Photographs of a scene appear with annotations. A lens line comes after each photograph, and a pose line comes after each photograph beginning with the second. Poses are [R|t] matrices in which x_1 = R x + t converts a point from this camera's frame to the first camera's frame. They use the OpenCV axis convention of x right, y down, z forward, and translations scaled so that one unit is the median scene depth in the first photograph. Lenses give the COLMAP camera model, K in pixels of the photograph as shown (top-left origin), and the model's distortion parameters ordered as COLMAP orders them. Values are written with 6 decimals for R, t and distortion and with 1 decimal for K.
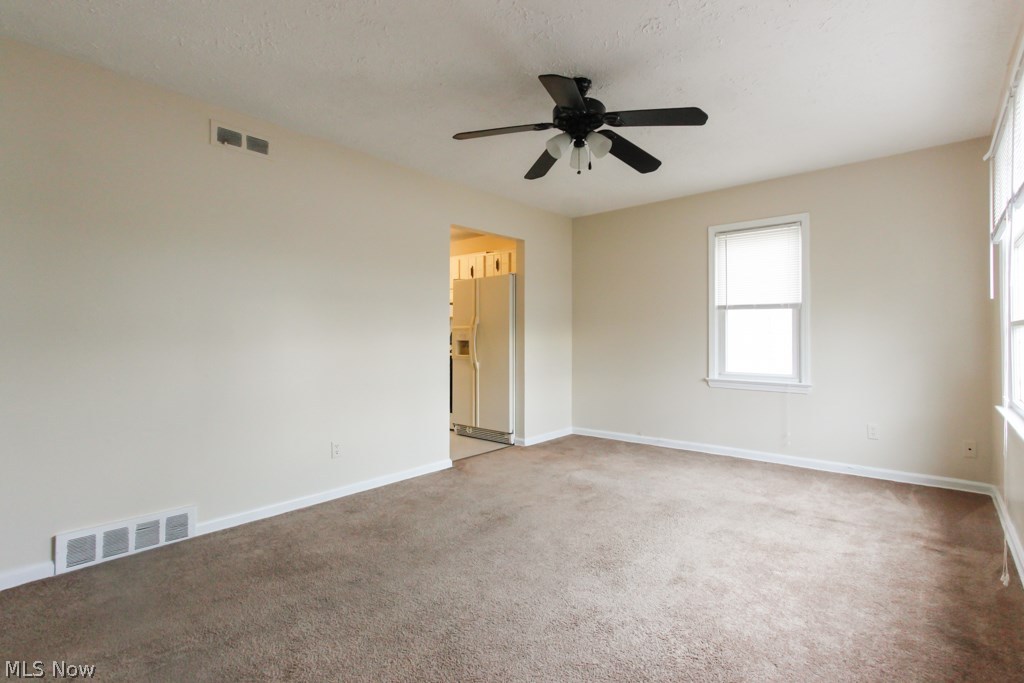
lens RADIAL K [[478.9, 0, 529.3], [0, 478.9, 331.9], [0, 0, 1]] dist [0.002865, 0.001340]
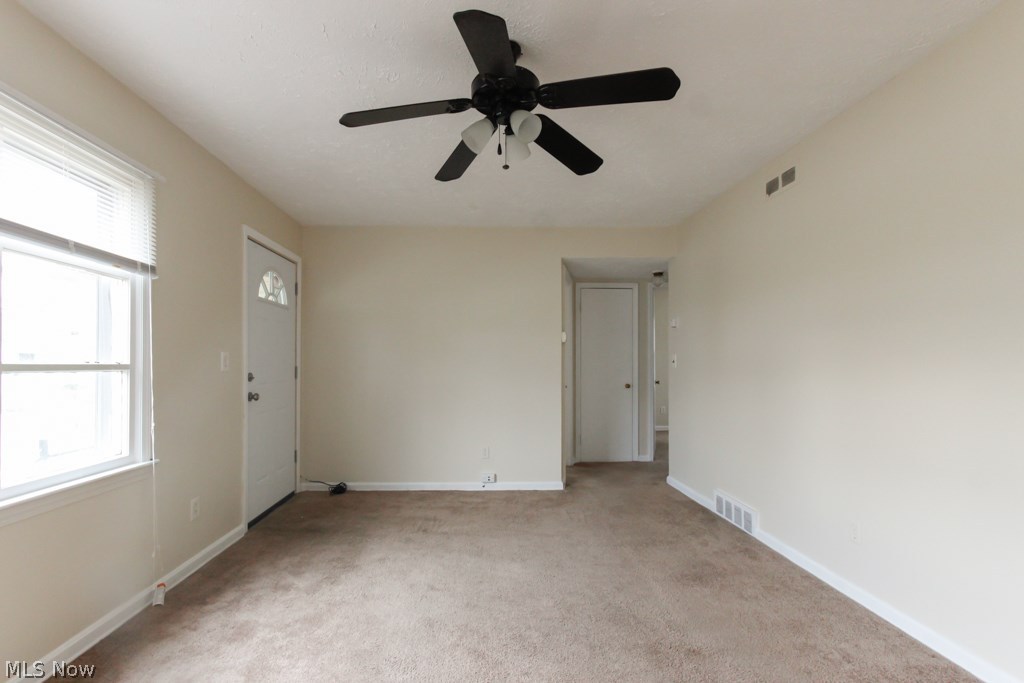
lens RADIAL K [[478.9, 0, 488.6], [0, 478.9, 362.1], [0, 0, 1]] dist [0.002865, 0.001340]
pose [[-0.746480, 0.002144, -0.665405, 0.448331], [0.013067, 0.999849, -0.011438, -0.006706], [0.665280, -0.017232, -0.746395, 1.086481]]
